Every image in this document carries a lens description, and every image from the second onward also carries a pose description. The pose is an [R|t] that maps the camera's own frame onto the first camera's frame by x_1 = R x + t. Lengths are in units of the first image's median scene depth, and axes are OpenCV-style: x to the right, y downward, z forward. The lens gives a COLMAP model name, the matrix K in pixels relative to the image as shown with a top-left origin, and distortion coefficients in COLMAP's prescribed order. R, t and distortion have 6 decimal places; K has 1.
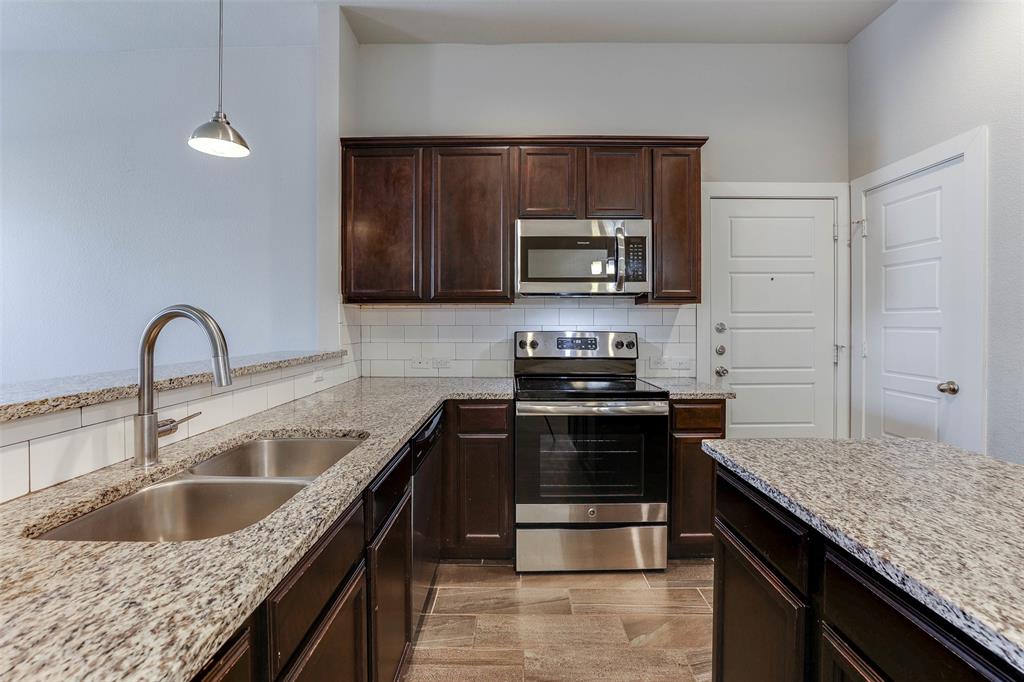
lens RADIAL K [[446.1, 0, 512.7], [0, 446.1, 323.2], [0, 0, 1]] dist [-0.033837, 0.004950]
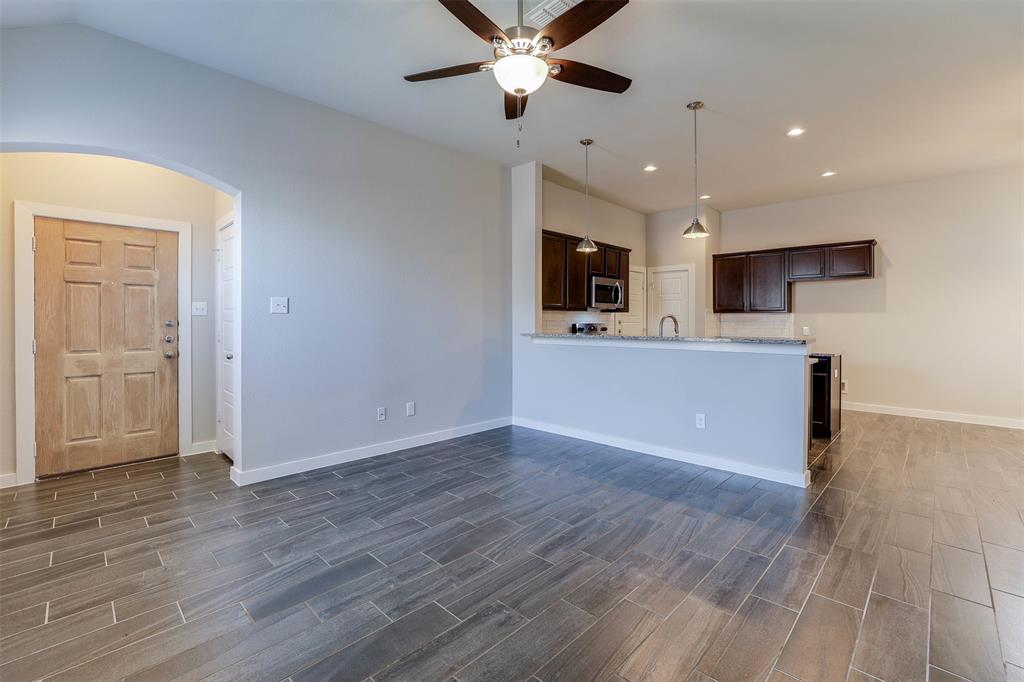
lens RADIAL K [[446.1, 0, 502.6], [0, 446.1, 325.4], [0, 0, 1]] dist [-0.033837, 0.004950]
pose [[0.704669, -0.006489, 0.709506, -2.011294], [-0.000926, 0.999949, 0.010065, 0.006323], [-0.709535, -0.007749, 0.704627, -0.333709]]
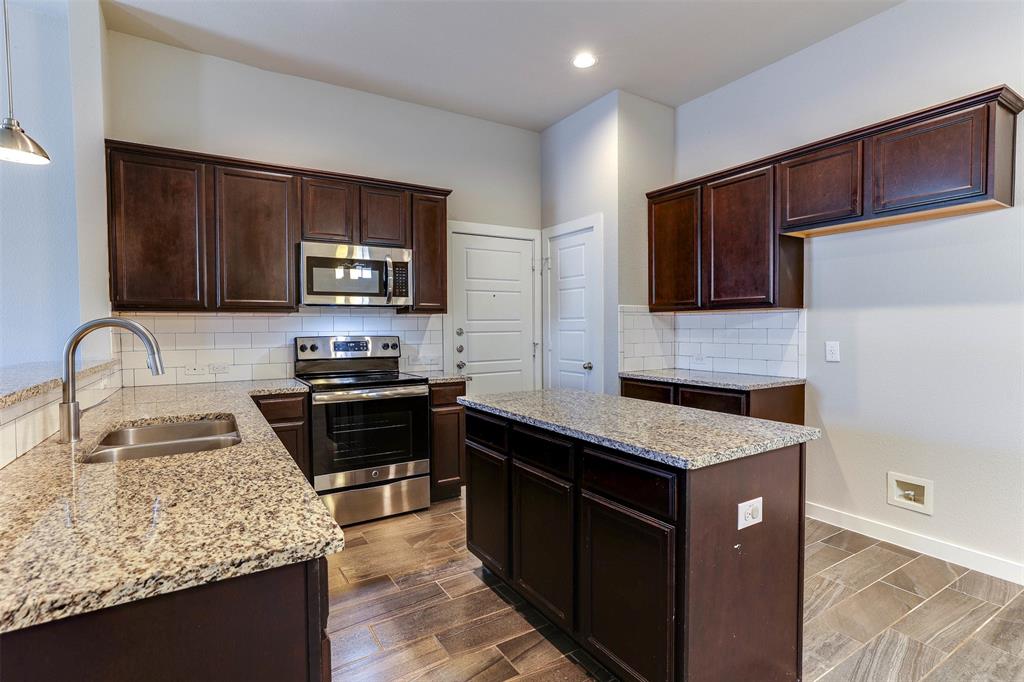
lens RADIAL K [[496.1, 0, 508.0], [0, 496.1, 337.5], [0, 0, 1]] dist [-0.015723, 0.002266]
pose [[0.850796, -0.016790, 0.525228, -0.212810], [0.007982, 0.999787, 0.019031, 0.000543], [-0.525436, -0.012000, 0.850749, -0.382348]]
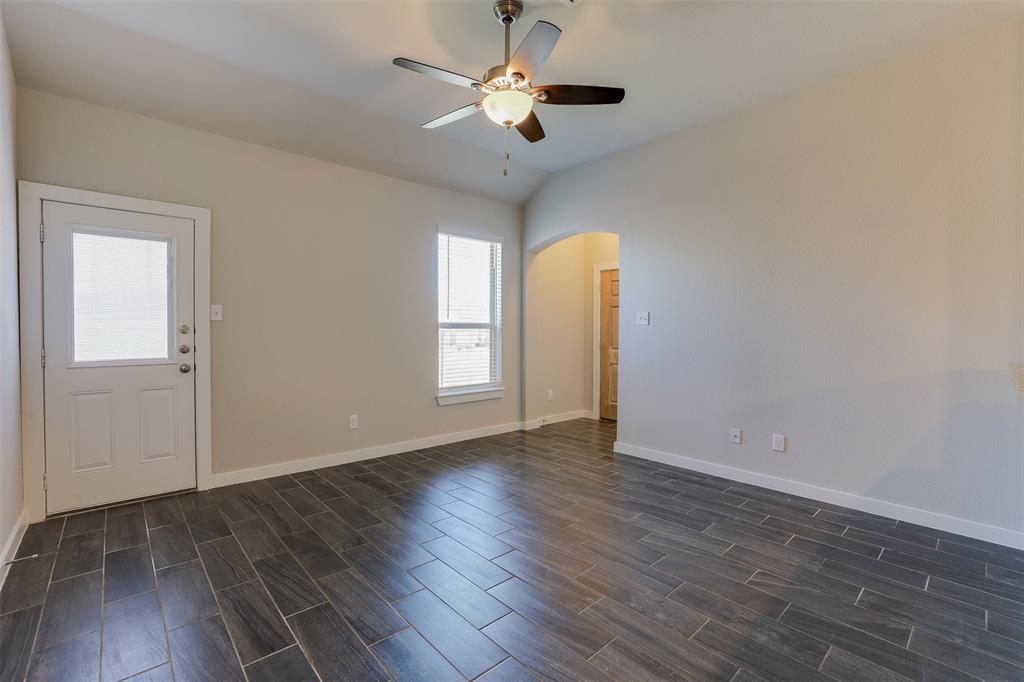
lens RADIAL K [[446.1, 0, 512.5], [0, 446.1, 337.9], [0, 0, 1]] dist [-0.033837, 0.004950]
pose [[0.681308, 0.018517, -0.731763, -0.585702], [-0.001044, 0.999704, 0.024325, -0.008614], [0.731996, -0.015809, 0.681125, -0.395262]]
